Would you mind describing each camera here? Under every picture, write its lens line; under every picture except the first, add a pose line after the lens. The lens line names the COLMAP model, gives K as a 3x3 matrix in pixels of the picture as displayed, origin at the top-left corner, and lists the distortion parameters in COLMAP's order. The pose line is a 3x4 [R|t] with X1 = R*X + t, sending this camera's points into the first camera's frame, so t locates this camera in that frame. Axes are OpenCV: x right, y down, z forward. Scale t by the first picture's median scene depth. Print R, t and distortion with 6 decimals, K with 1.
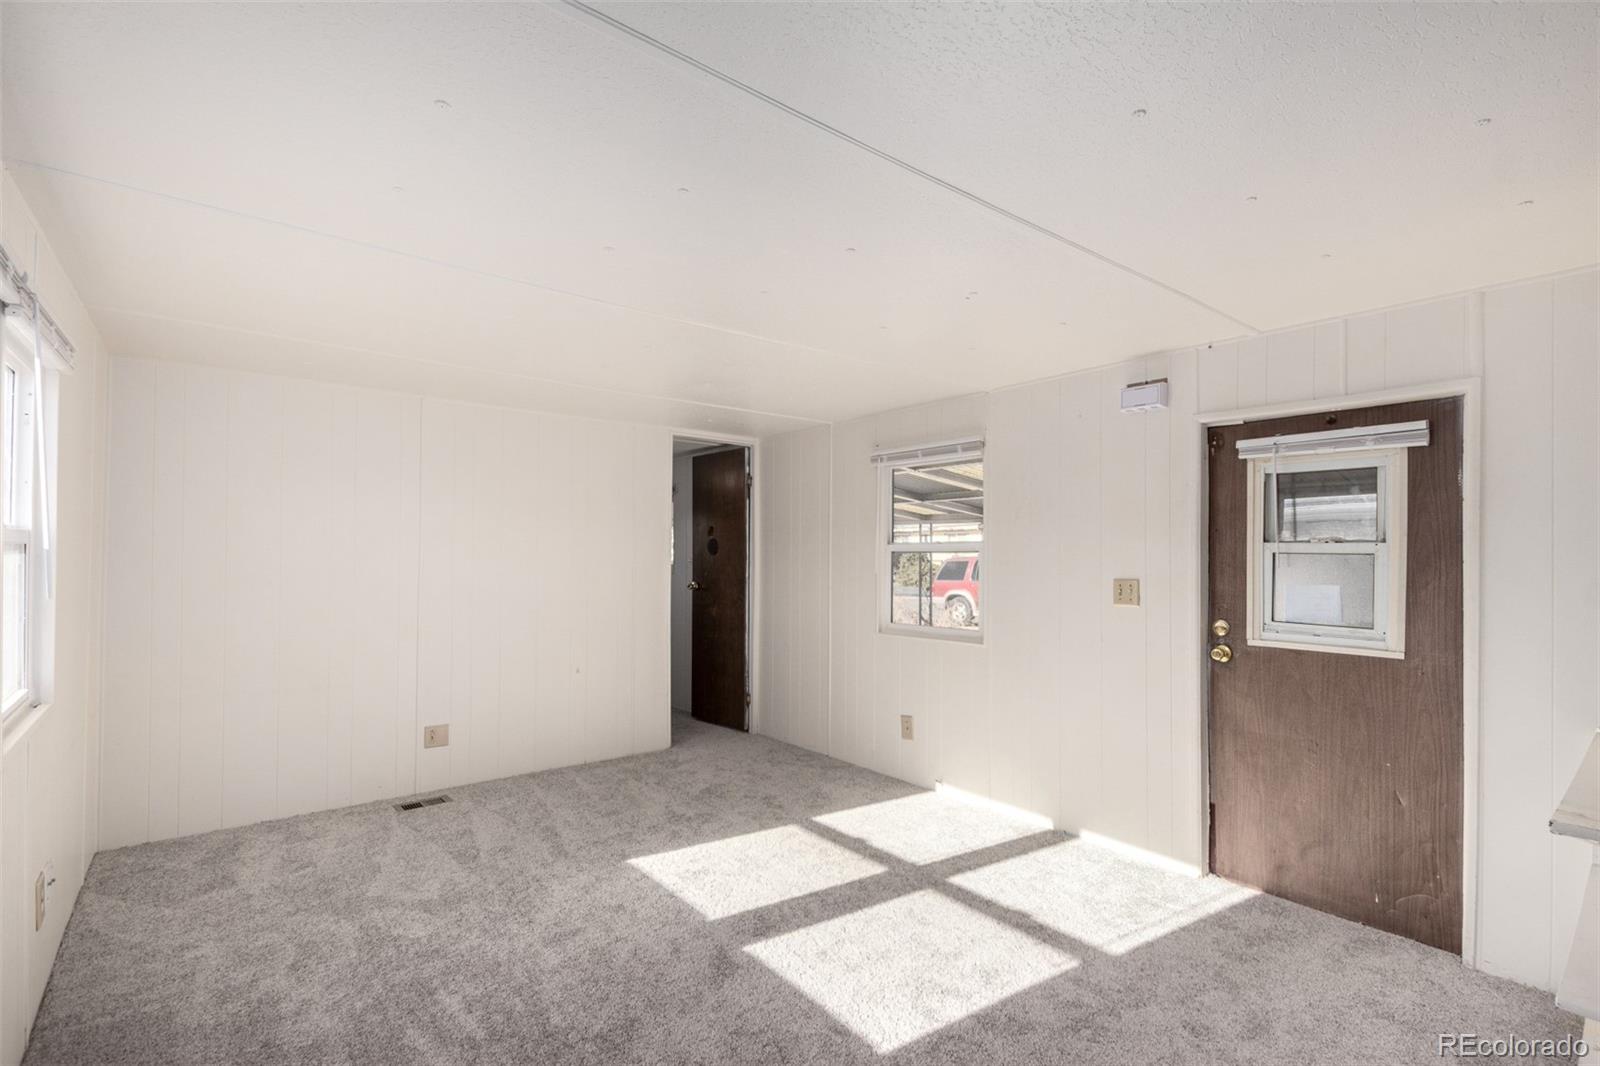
lens RADIAL K [[737.2, 0, 806.0], [0, 737.2, 546.5], [0, 0, 1]] dist [0.003756, -0.000104]
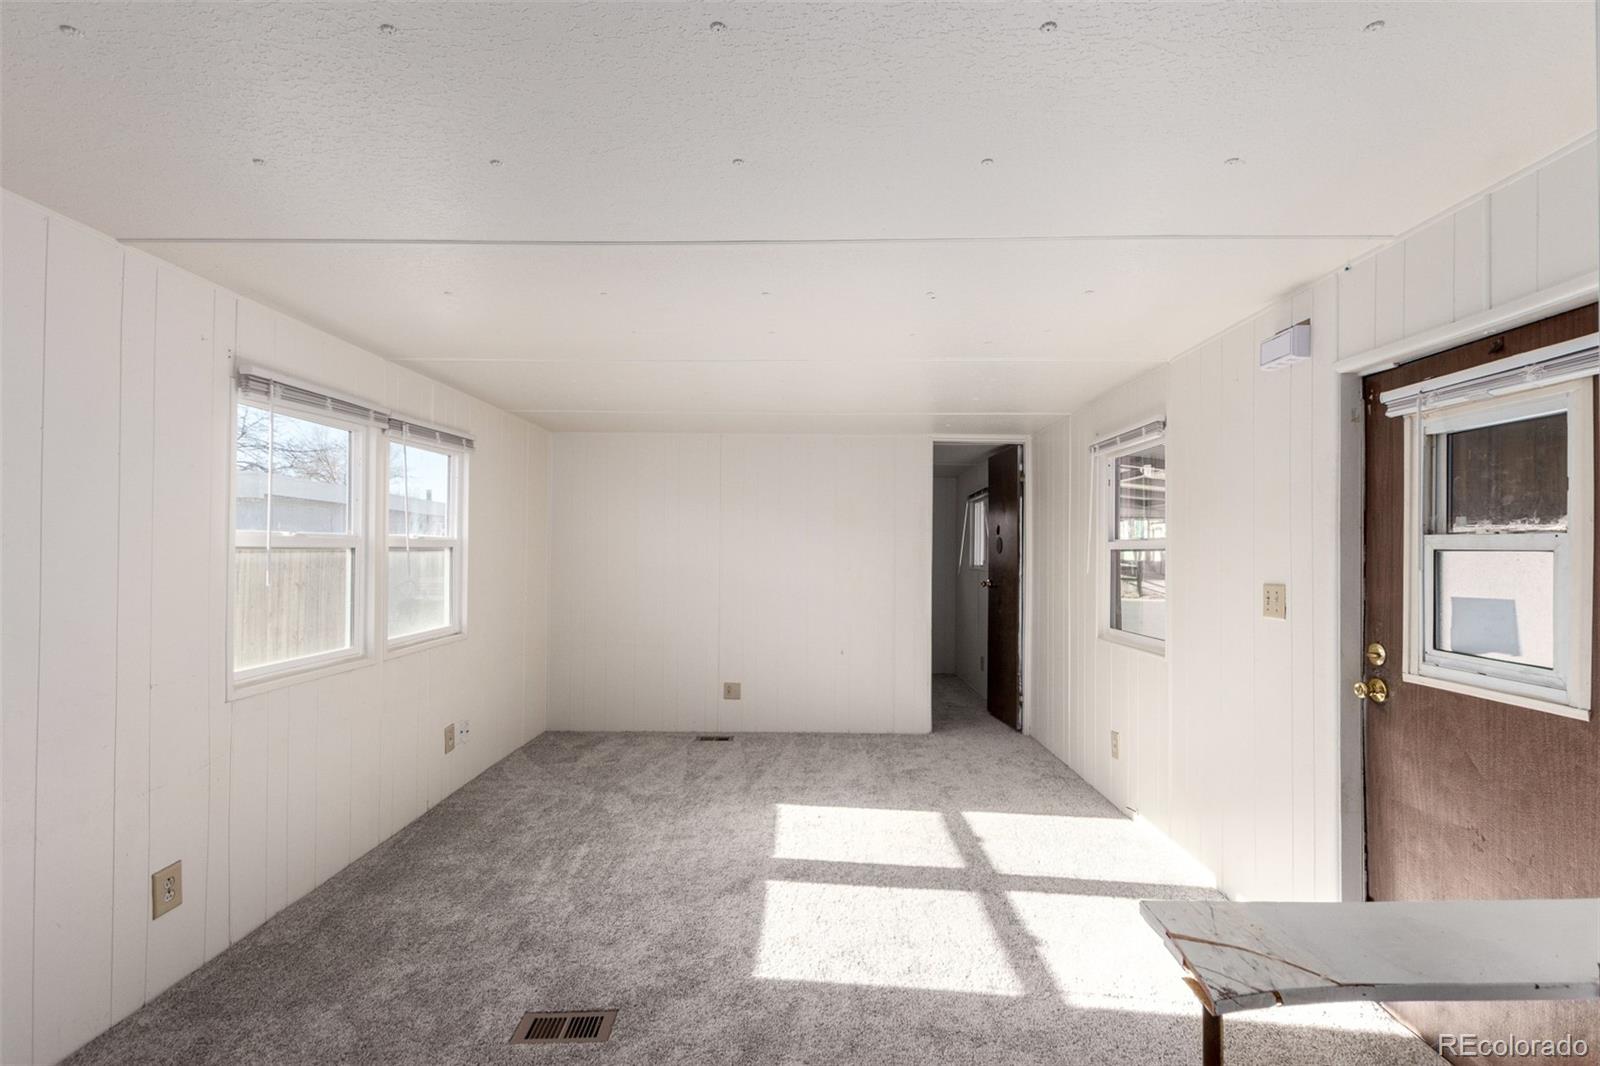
lens RADIAL K [[737.2, 0, 806.0], [0, 737.2, 546.5], [0, 0, 1]] dist [0.003756, -0.000104]
pose [[0.772734, -0.005902, -0.634702, 0.570118], [0.006681, 0.999977, -0.001165, 0.002256], [0.634694, -0.003341, 0.772756, 0.090900]]
